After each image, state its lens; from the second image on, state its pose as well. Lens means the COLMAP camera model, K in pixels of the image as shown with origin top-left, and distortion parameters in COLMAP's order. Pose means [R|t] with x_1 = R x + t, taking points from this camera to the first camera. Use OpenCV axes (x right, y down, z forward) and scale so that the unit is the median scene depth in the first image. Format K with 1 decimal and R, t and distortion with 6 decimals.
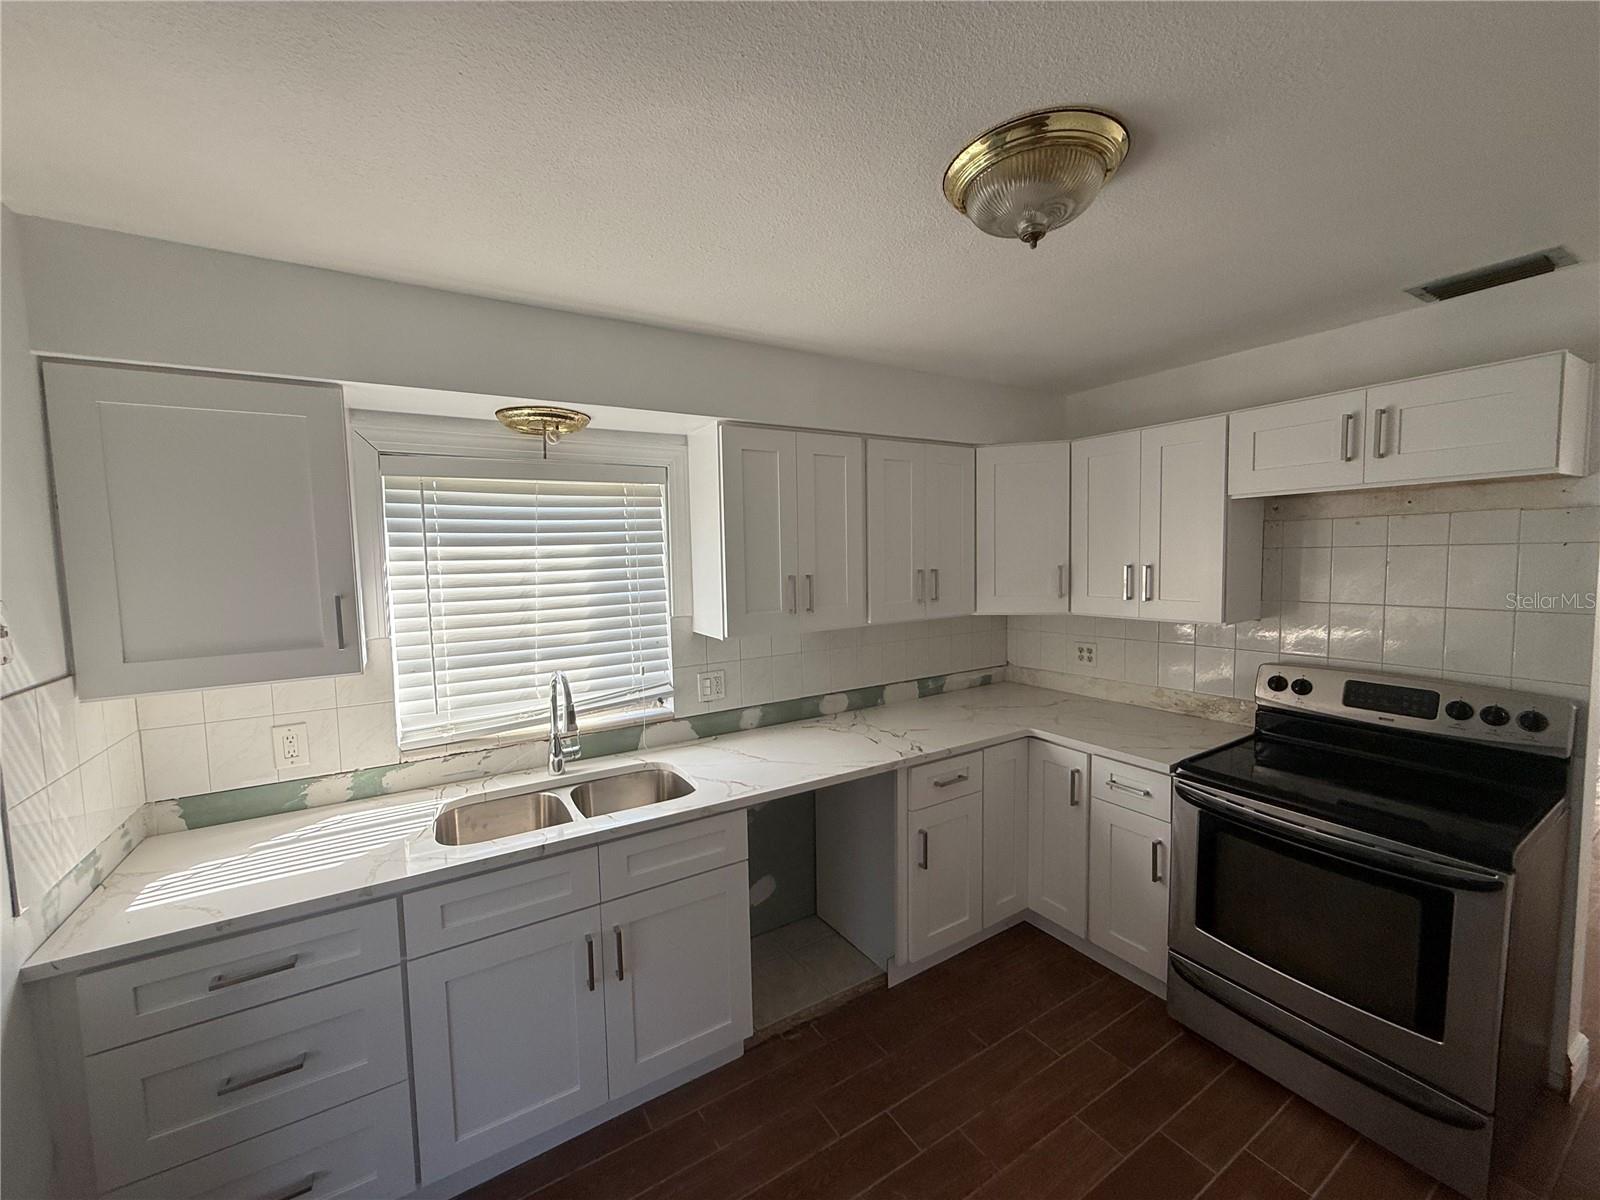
lens RADIAL K [[637.9, 0, 800.0], [0, 637.9, 600.0], [0, 0, 1]] dist [0.002206, 0.000435]
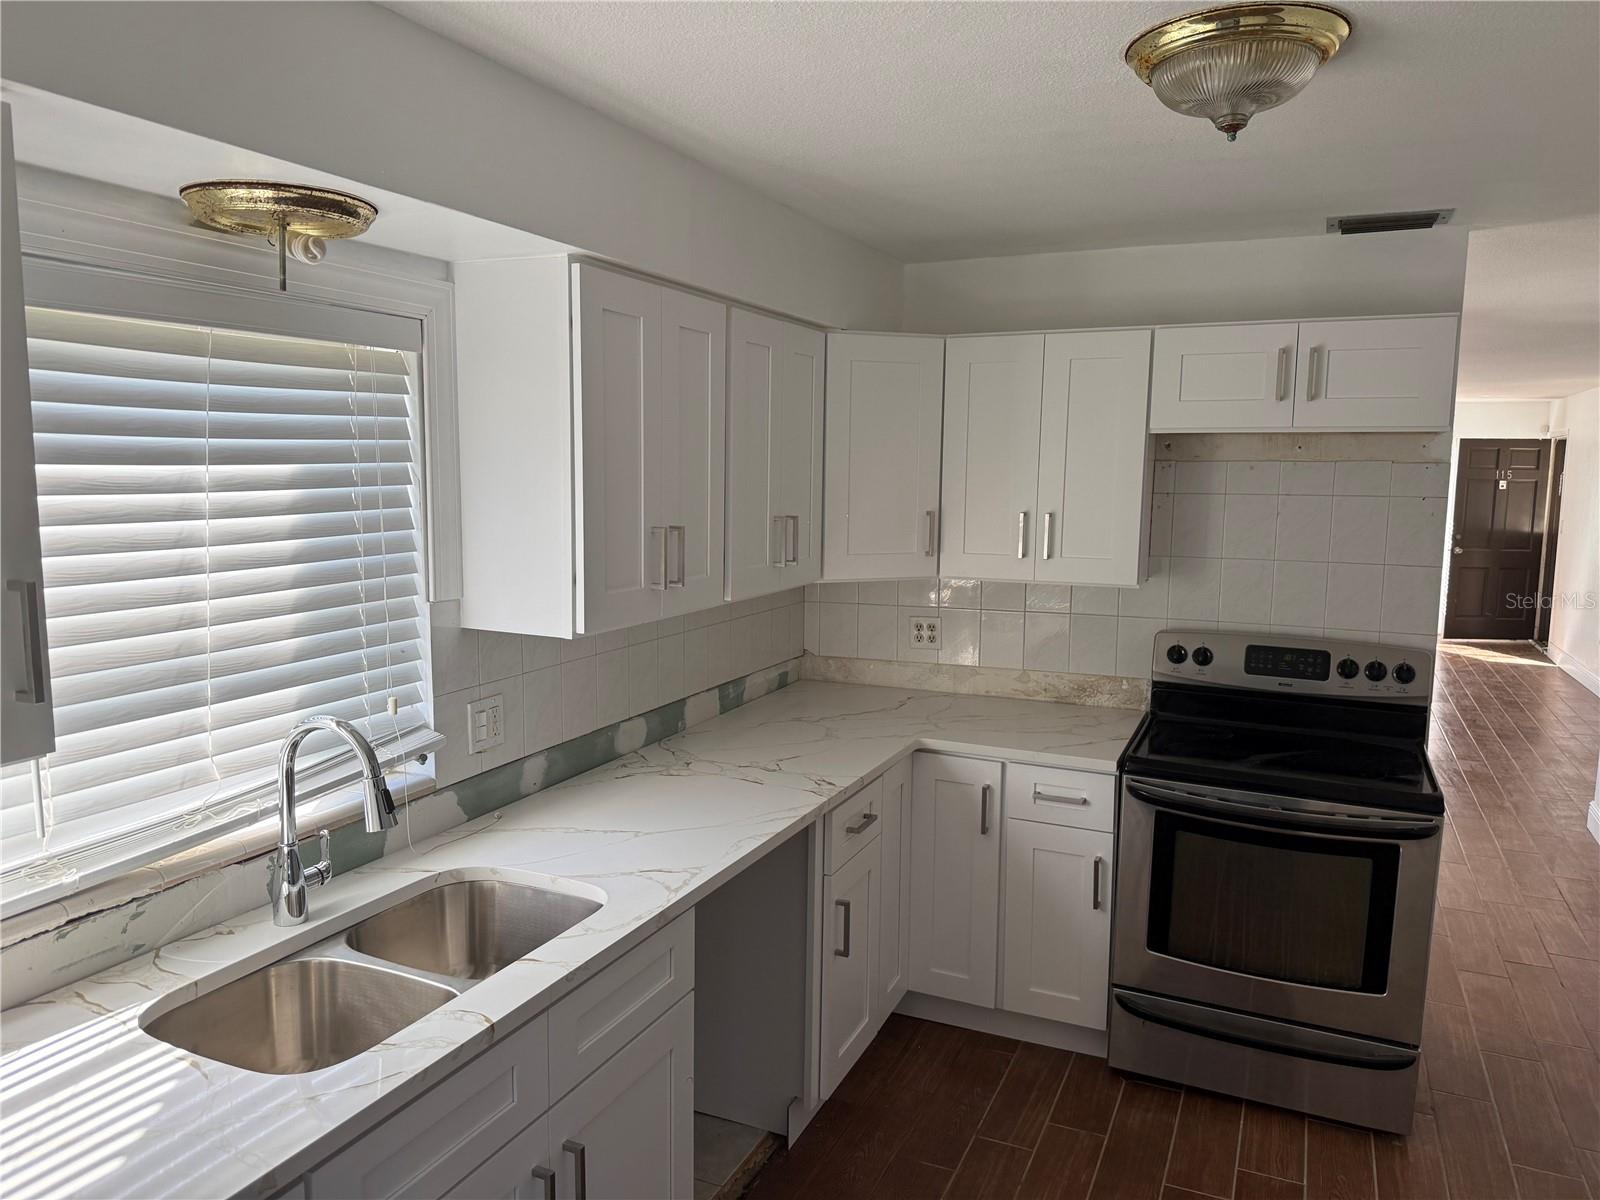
lens RADIAL K [[1115.4, 0, 800.0], [0, 1115.4, 600.0], [0, 0, 1]] dist [0.108928, -0.167020]
pose [[0.829092, -0.036196, 0.557940, -0.495465], [0.012398, 0.998847, 0.046376, -0.016354], [-0.558975, -0.031533, 0.828585, 0.039864]]
